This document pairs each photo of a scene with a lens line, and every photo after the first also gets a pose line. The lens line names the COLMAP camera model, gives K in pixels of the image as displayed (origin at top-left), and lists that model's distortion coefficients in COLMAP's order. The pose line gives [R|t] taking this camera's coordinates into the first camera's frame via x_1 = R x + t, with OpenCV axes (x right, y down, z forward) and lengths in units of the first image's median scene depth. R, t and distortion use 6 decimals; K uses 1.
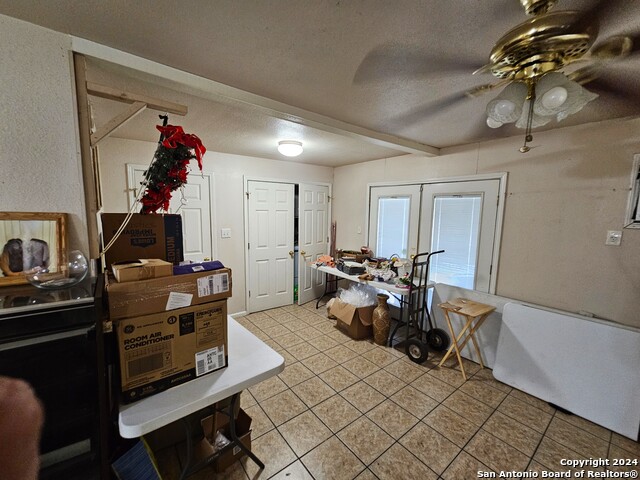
lens RADIAL K [[260.3, 0, 320.5], [0, 260.3, 240.5], [0, 0, 1]] dist [-0.000291, -0.000744]
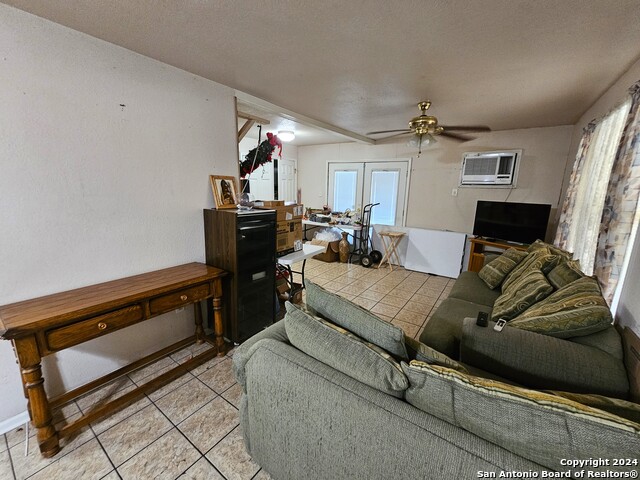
lens RADIAL K [[260.3, 0, 320.5], [0, 260.3, 240.5], [0, 0, 1]] dist [-0.000291, -0.000744]
pose [[0.954640, -0.060926, 0.291462, -0.384653], [0.030833, 0.993807, 0.106755, 0.082744], [-0.296162, -0.092926, 0.950607, -0.503024]]
